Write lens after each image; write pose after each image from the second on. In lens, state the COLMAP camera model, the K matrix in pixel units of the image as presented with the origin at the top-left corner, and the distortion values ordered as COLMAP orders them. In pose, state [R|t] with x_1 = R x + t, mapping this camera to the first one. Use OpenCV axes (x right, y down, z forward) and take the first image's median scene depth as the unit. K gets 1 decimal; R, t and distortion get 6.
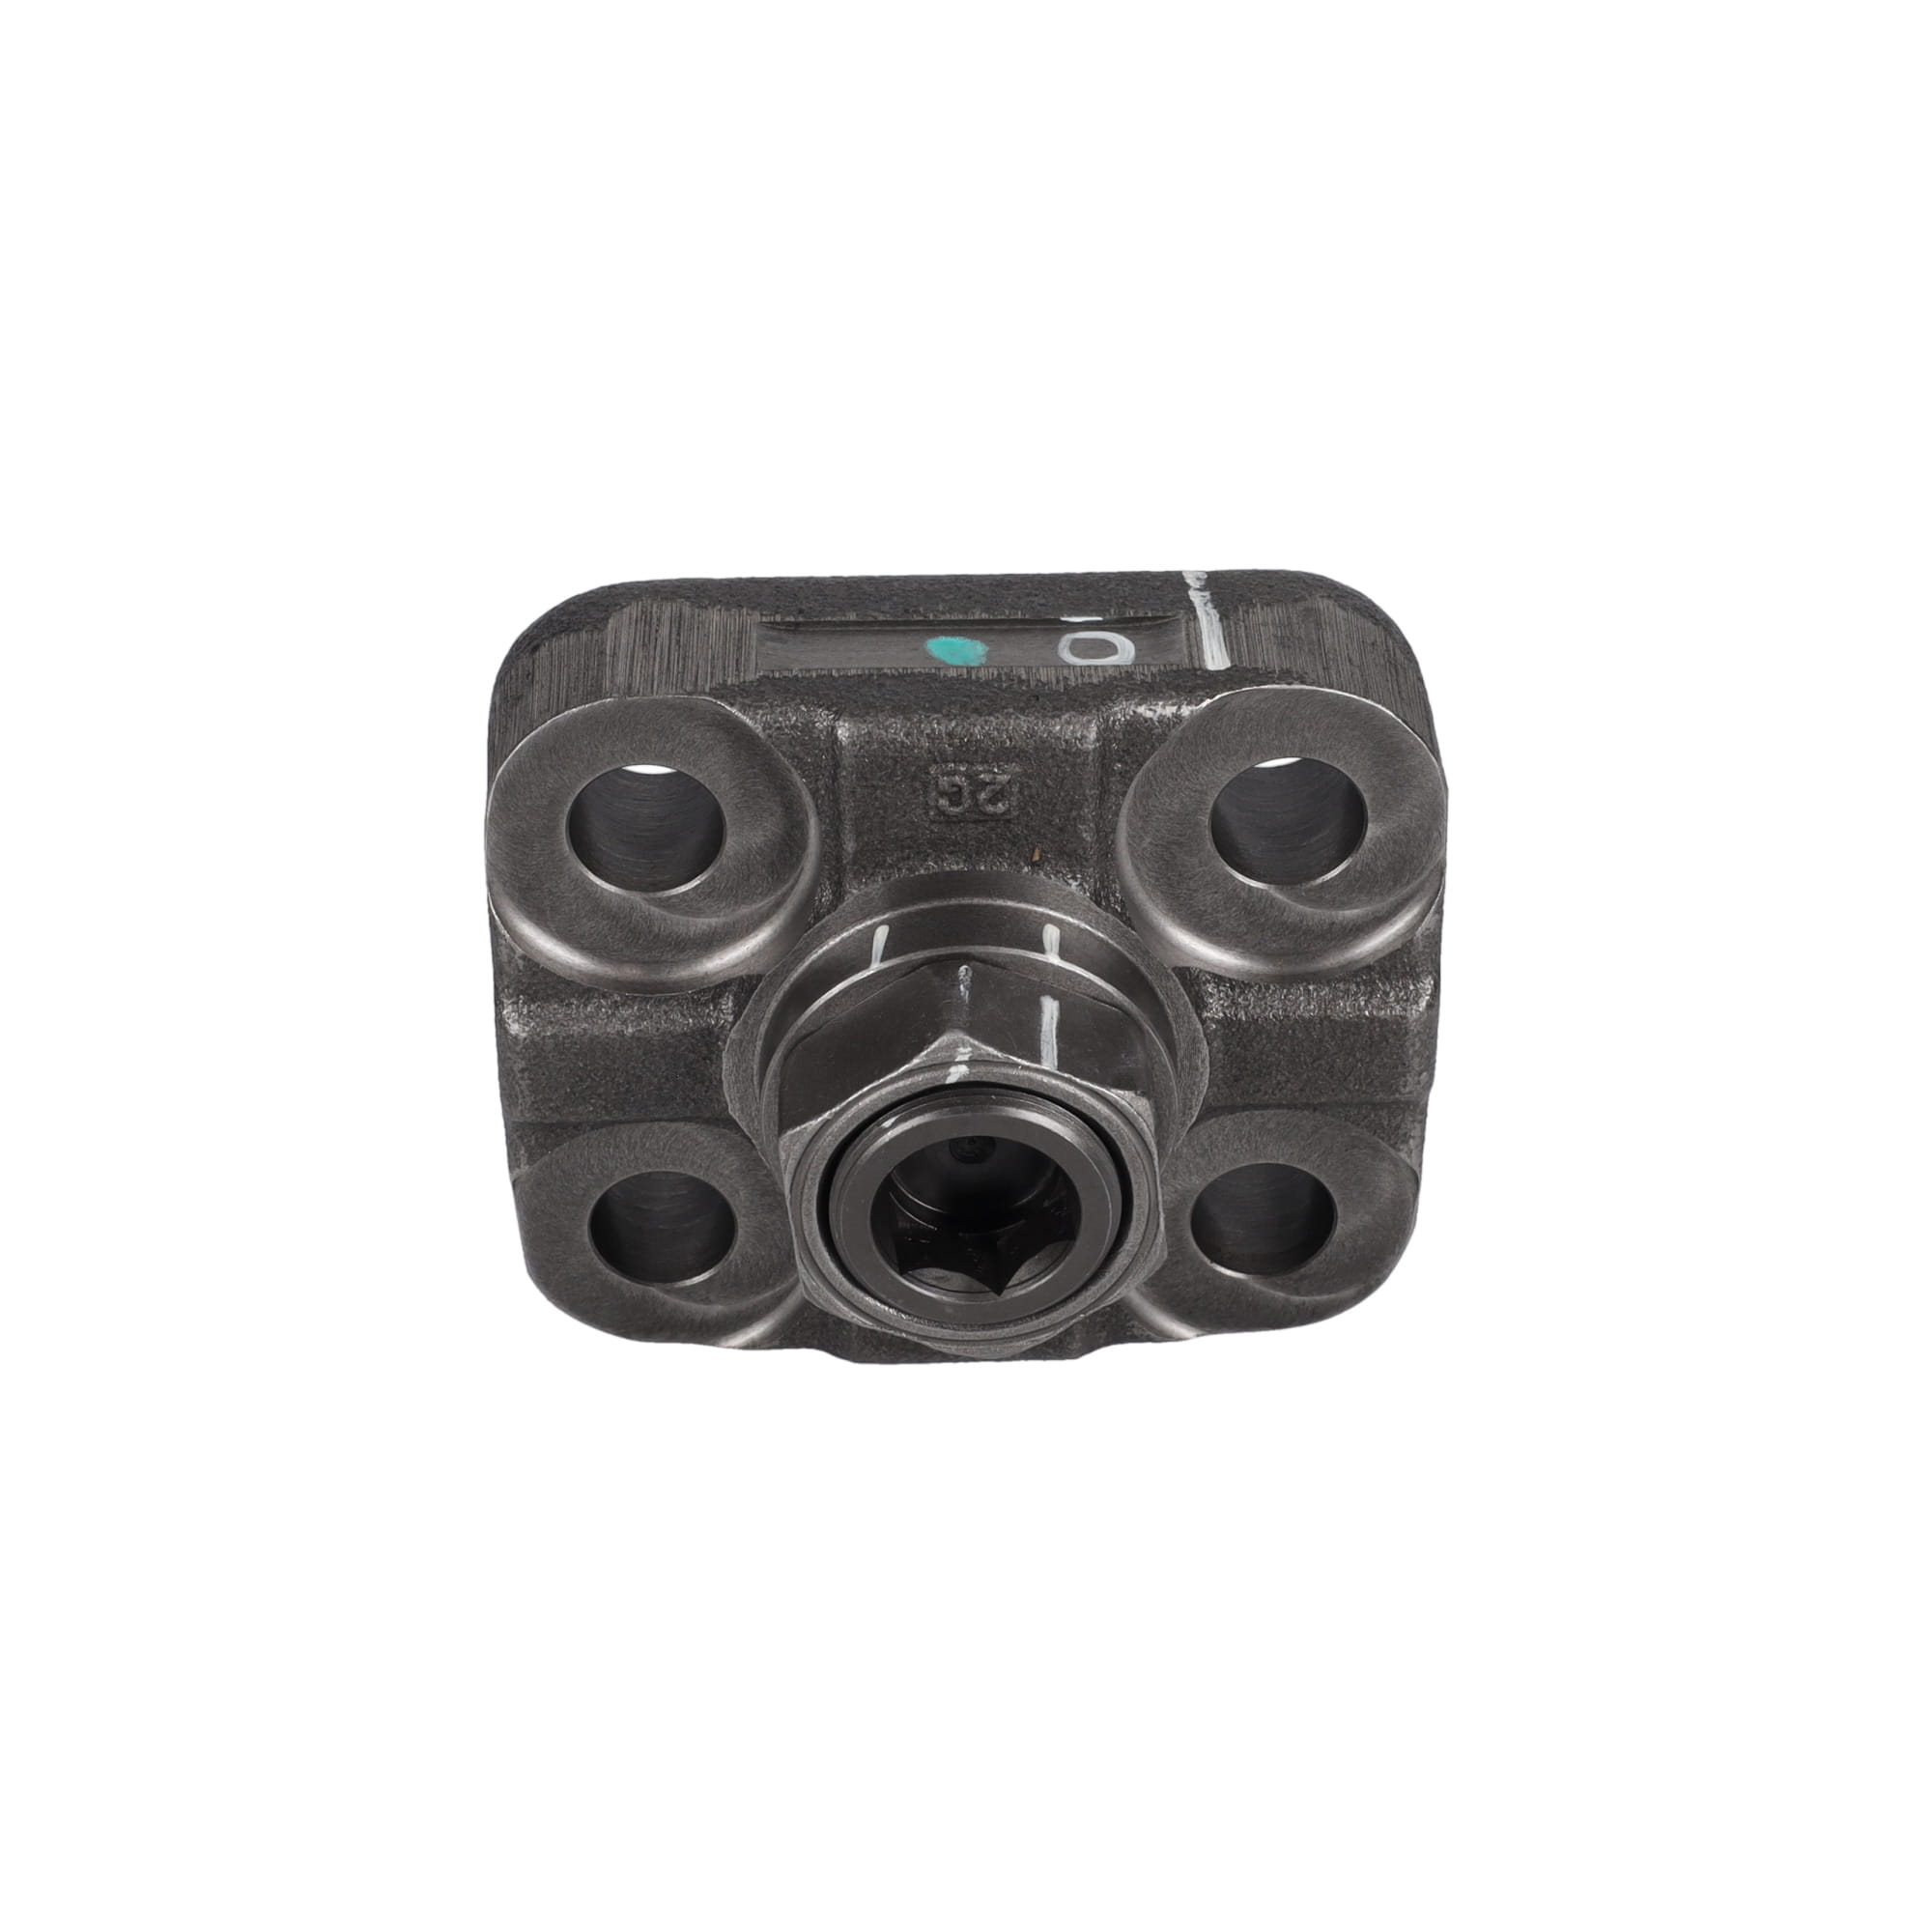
lens RADIAL K [[4111.2, 0, 966.0], [0, 4111.2, 966.0], [0, 0, 1]] dist [-0.011580, 0.005027]
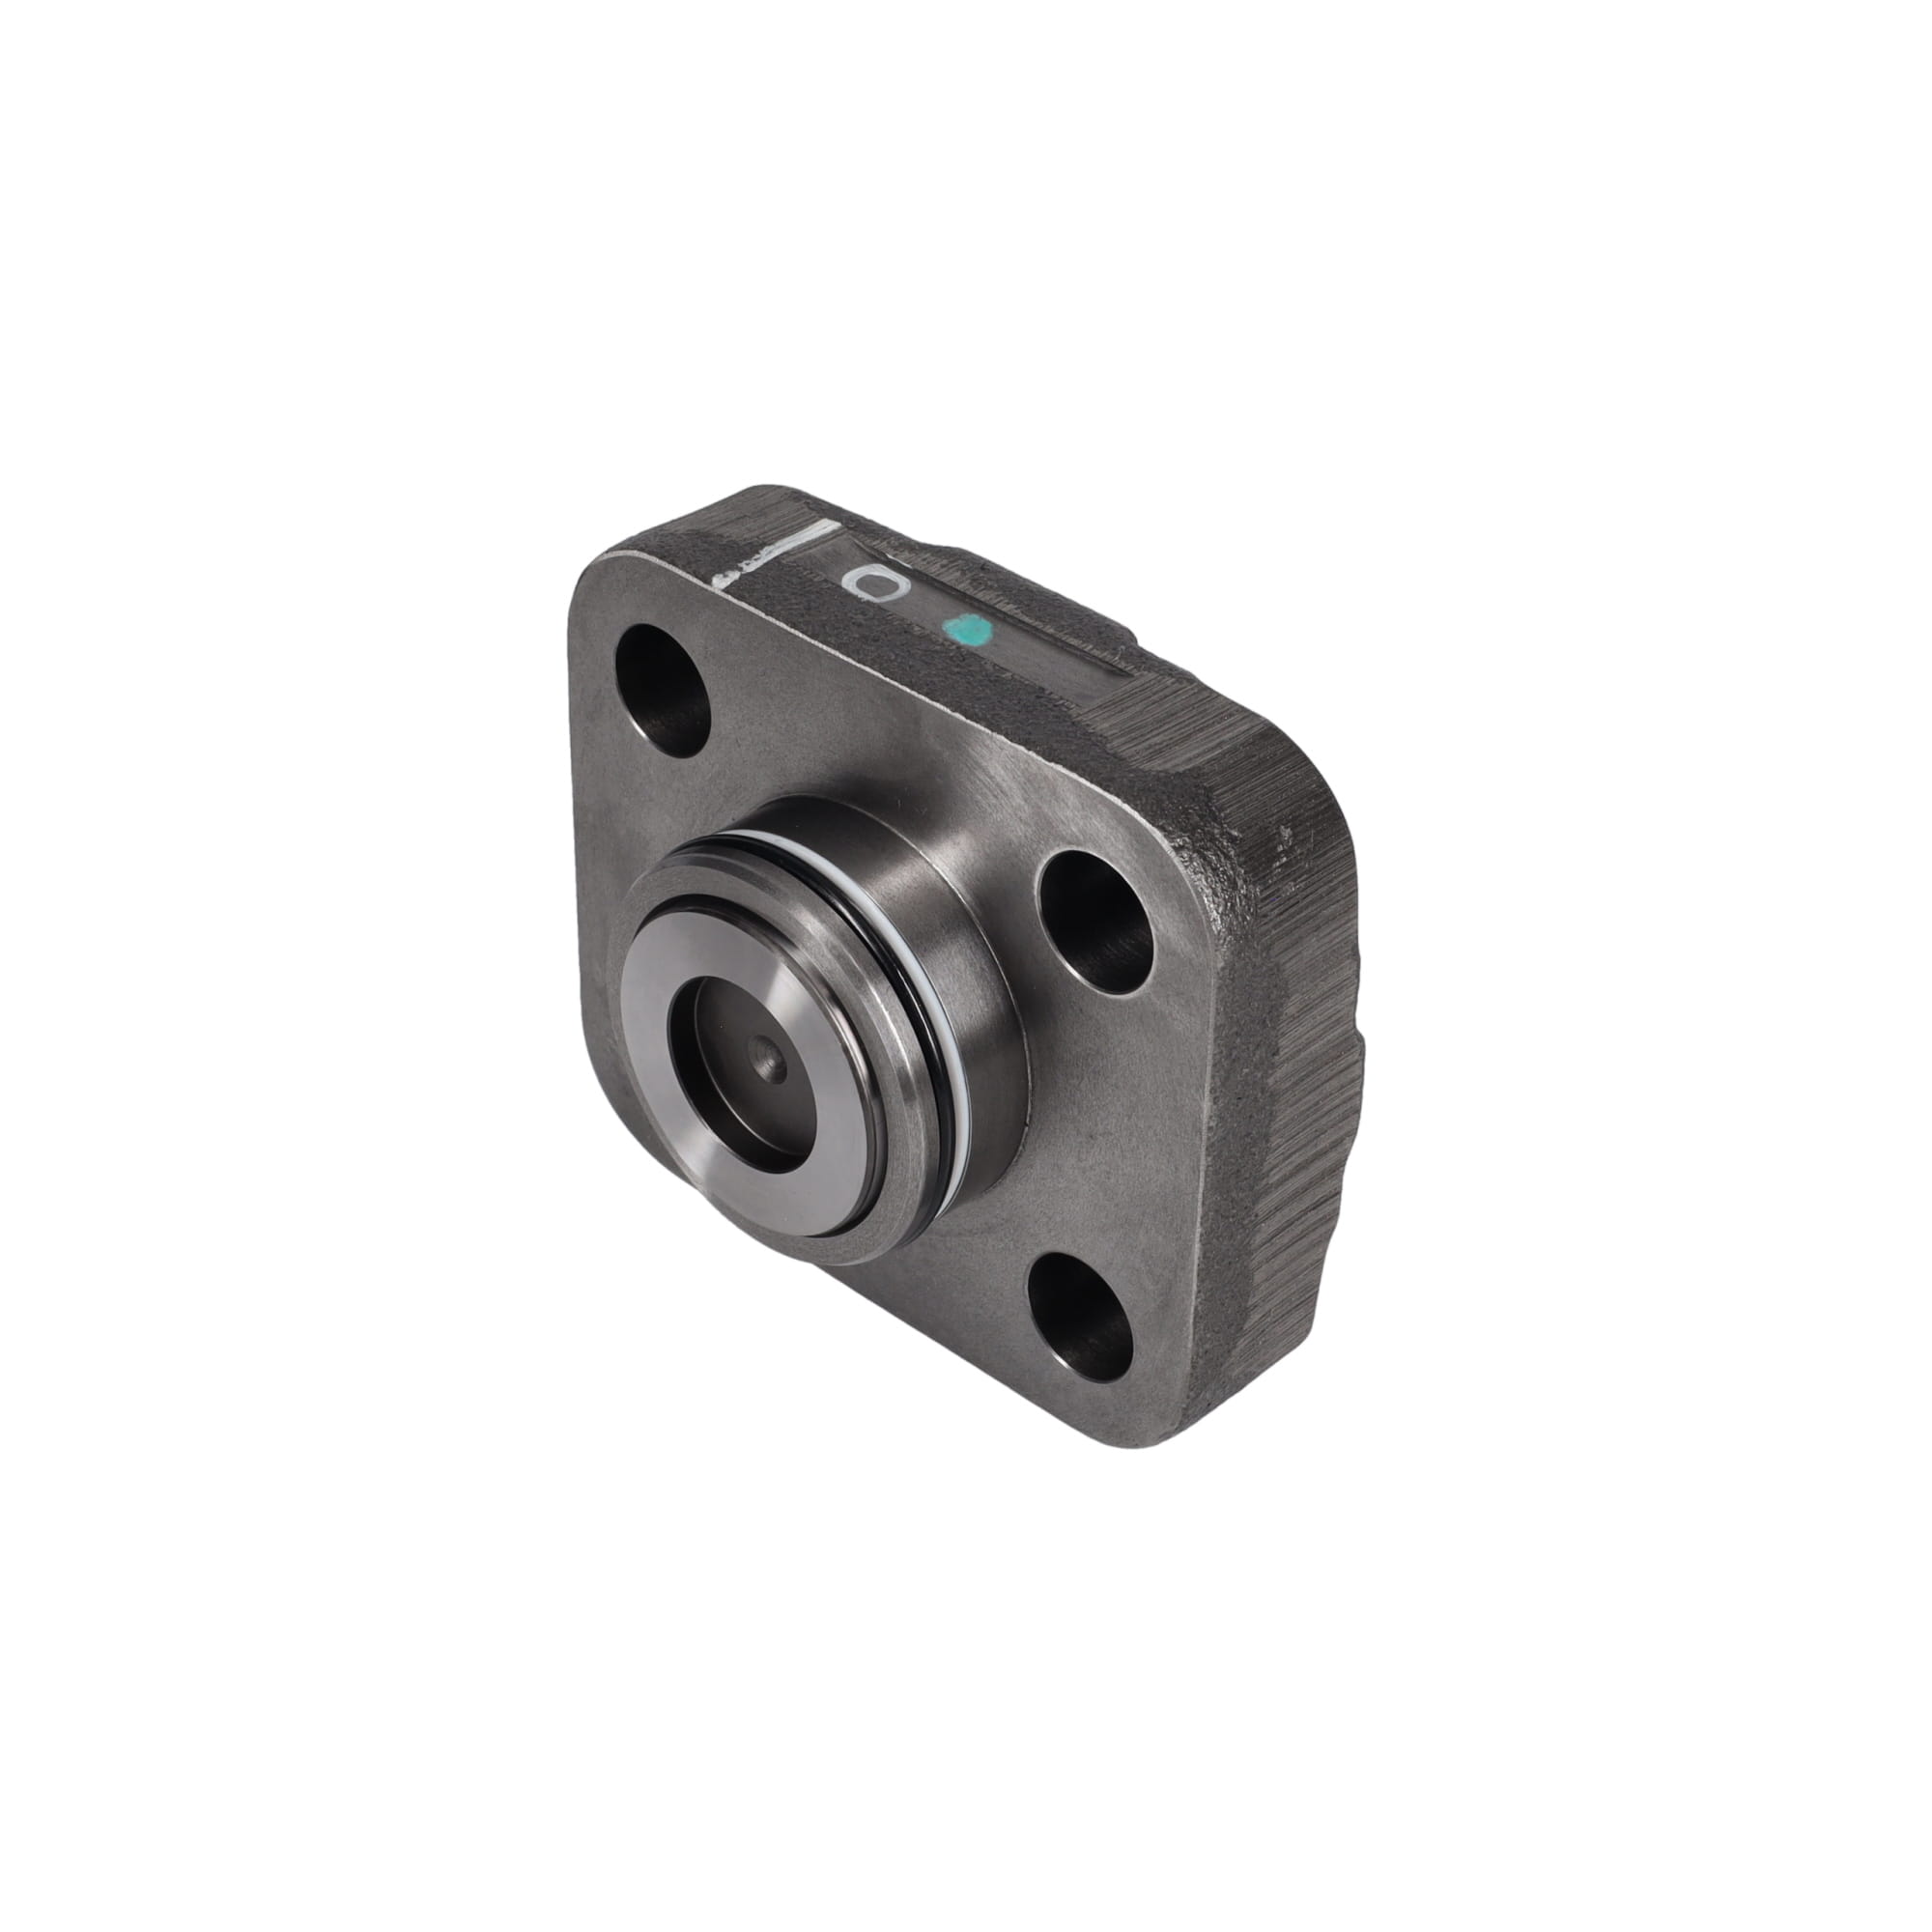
lens RADIAL K [[4111.2, 0, 966.0], [0, 4111.2, 966.0], [0, 0, 1]] dist [-0.011580, 0.005027]
pose [[-0.702430, -0.417678, 0.576313, -0.646788], [0.398963, 0.439487, 0.804785, -0.889676], [-0.589423, 0.795233, -0.142071, 1.220315]]
